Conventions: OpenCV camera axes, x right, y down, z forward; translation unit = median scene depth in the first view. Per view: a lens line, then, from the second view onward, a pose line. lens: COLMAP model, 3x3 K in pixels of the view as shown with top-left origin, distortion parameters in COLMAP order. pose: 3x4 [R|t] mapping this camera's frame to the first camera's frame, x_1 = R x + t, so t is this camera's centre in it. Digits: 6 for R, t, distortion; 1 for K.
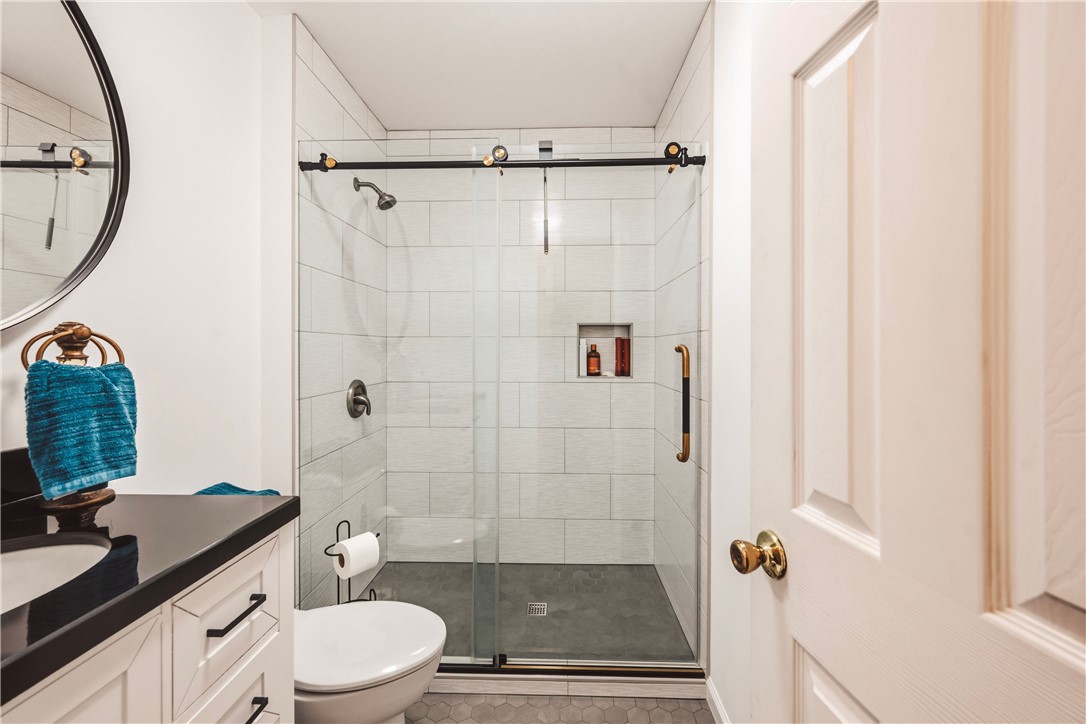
lens RADIAL K [[445.3, 0, 545.5], [0, 445.3, 355.5], [0, 0, 1]] dist [-0.000083, 0.000128]
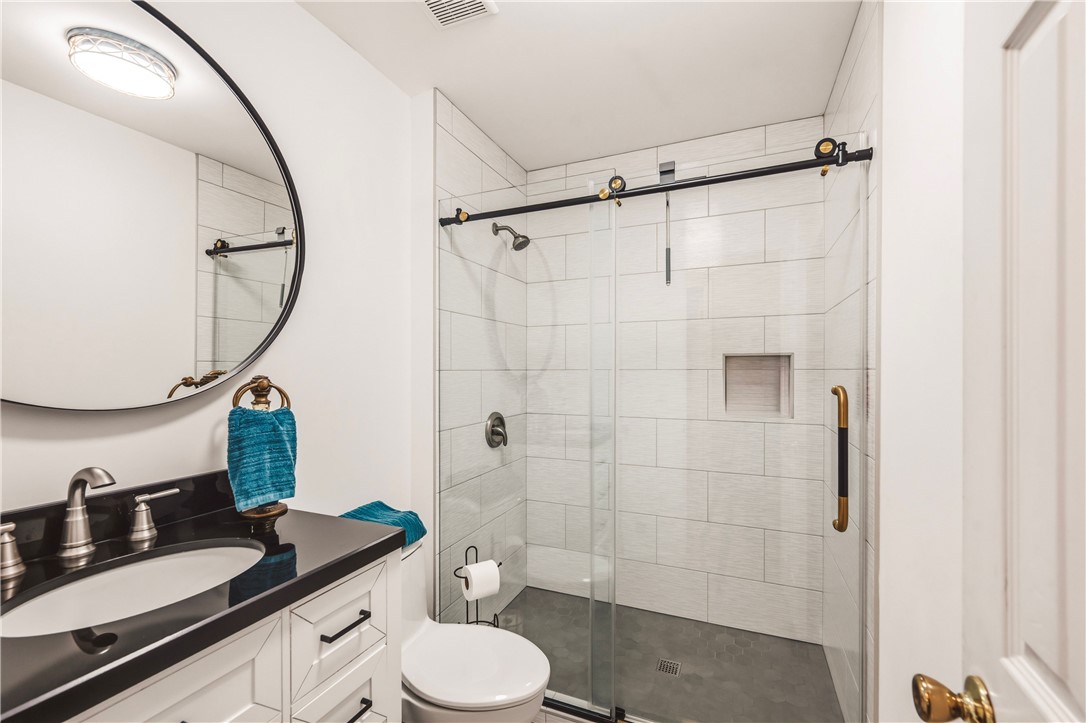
lens RADIAL K [[460.4, 0, 543.0], [0, 460.4, 376.8], [0, 0, 1]] dist [0.000113, 0.000086]
pose [[0.928728, 0.002770, -0.370752, 0.117952], [-0.002819, 0.999996, 0.000411, -0.040266], [0.370752, 0.000663, 0.928732, 0.023956]]
